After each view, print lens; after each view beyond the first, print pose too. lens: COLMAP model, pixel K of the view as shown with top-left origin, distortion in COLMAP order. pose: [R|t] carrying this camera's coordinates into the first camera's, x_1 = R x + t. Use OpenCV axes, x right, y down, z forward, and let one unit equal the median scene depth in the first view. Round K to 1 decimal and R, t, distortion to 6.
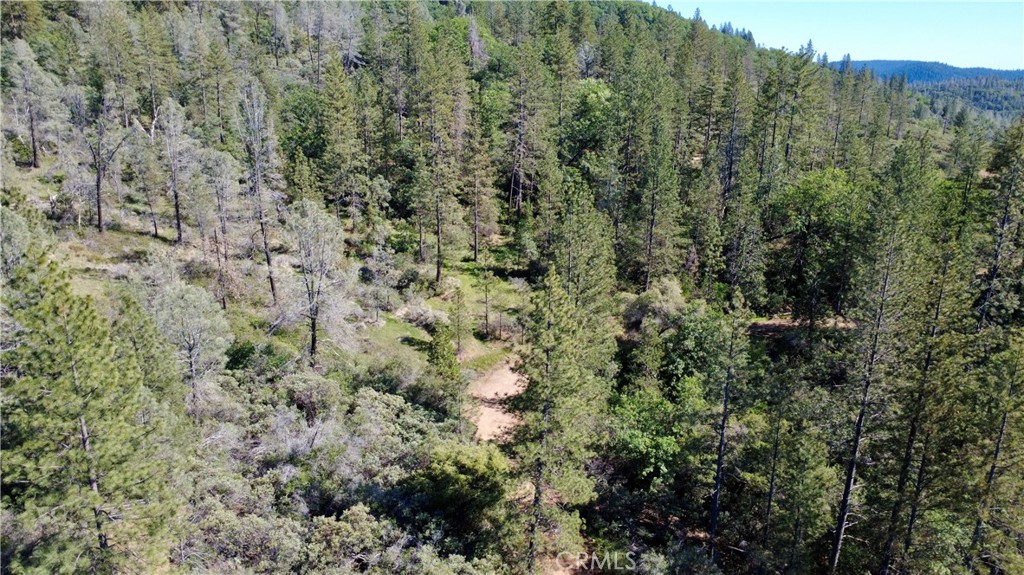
lens RADIAL K [[748.9, 0, 511.1], [0, 748.9, 287.3], [0, 0, 1]] dist [-0.005710, 0.014599]
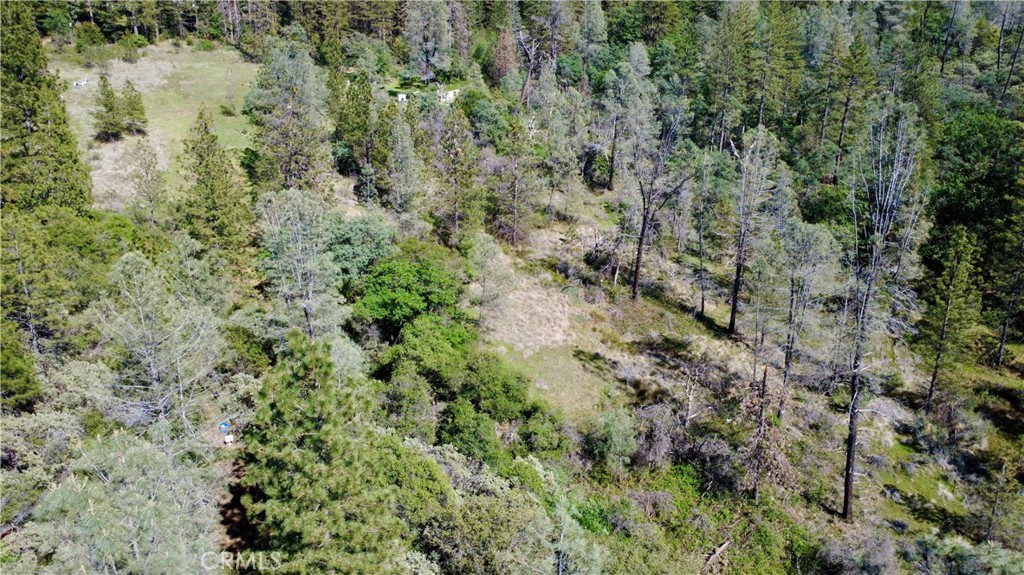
lens RADIAL K [[748.9, 0, 510.9], [0, 748.9, 288.7], [0, 0, 1]] dist [-0.005710, 0.014599]
pose [[0.706480, 0.205732, -0.677171, -0.115445], [-0.206486, 0.975106, 0.080825, -0.101059], [0.676941, 0.082725, 0.731374, 0.322047]]
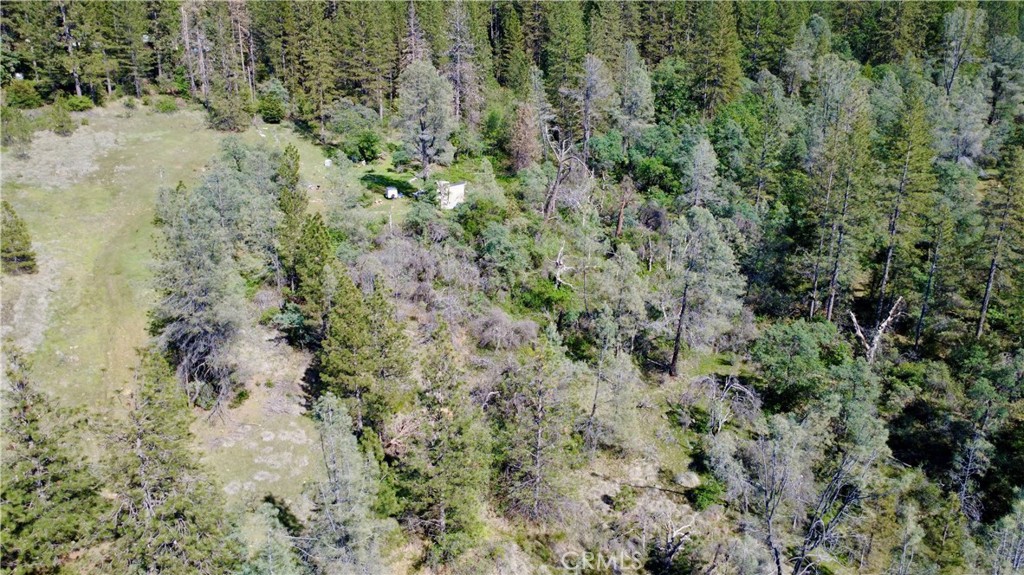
lens RADIAL K [[748.9, 0, 511.0], [0, 748.9, 289.7], [0, 0, 1]] dist [-0.005710, 0.014599]
pose [[0.688139, 0.212751, -0.693687, -0.340007], [-0.219288, 0.972319, 0.080671, -0.261150], [0.691649, 0.096604, 0.715744, 0.503041]]
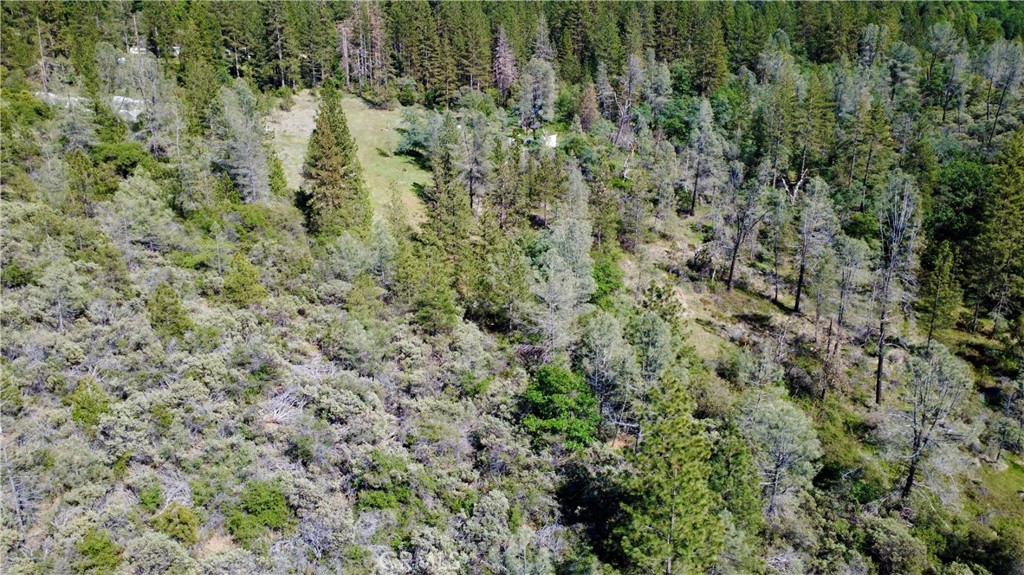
lens RADIAL K [[748.9, 0, 511.2], [0, 748.9, 285.1], [0, 0, 1]] dist [-0.005710, 0.014599]
pose [[0.694775, 0.187474, -0.694364, -0.007256], [-0.209593, 0.976303, 0.053879, -0.062331], [0.688011, 0.108100, 0.717604, -0.006390]]
